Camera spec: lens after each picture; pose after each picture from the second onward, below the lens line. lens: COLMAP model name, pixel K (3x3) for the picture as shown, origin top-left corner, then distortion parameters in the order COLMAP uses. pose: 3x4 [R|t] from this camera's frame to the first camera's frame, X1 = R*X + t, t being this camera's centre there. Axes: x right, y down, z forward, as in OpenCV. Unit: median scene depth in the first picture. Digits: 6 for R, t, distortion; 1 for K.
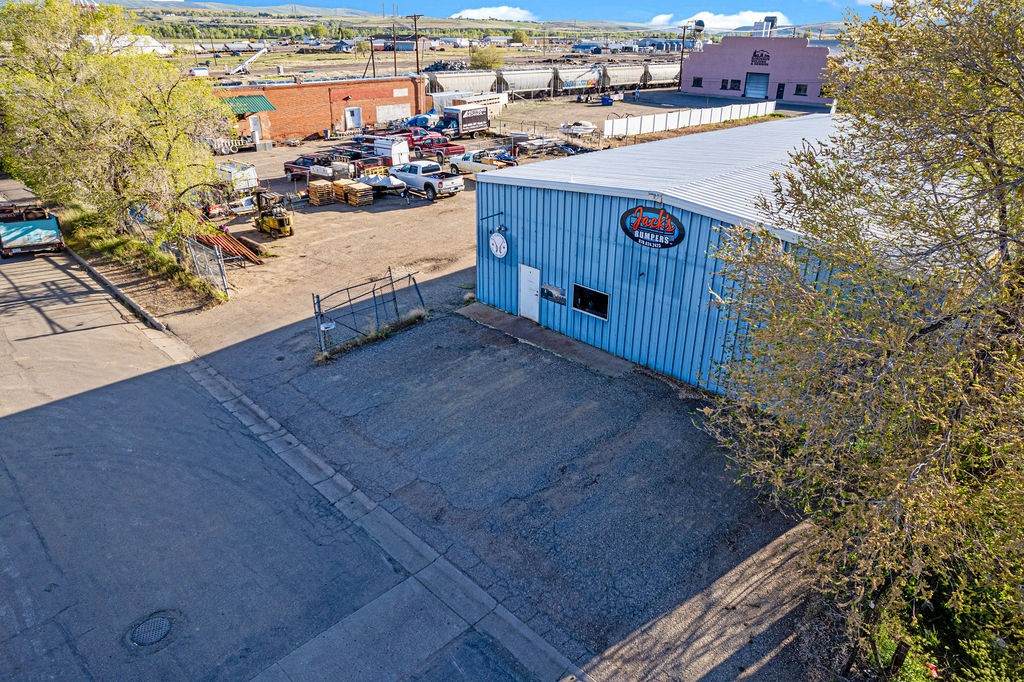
lens RADIAL K [[653.8, 0, 526.9], [0, 653.8, 346.7], [0, 0, 1]] dist [-0.066045, 0.059316]
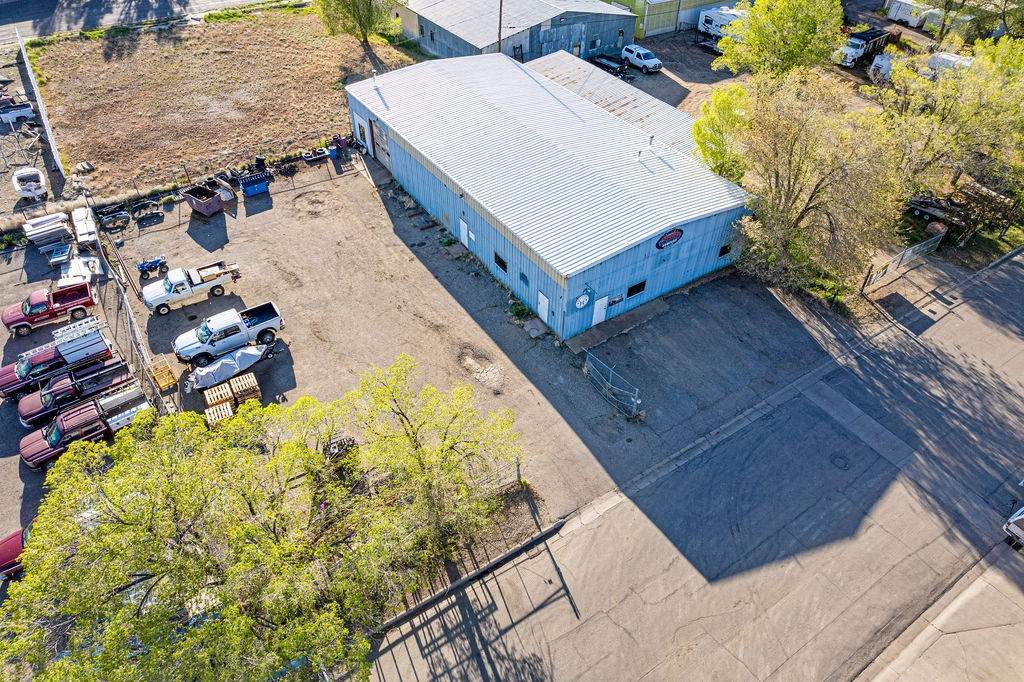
lens RADIAL K [[653.8, 0, 513.5], [0, 653.8, 344.5], [0, 0, 1]] dist [-0.066045, 0.059316]
pose [[0.211865, -0.676755, 0.705064, -1.270355], [0.412618, 0.715930, 0.563197, -1.045645], [-0.885923, 0.171601, 0.430922, 0.492524]]
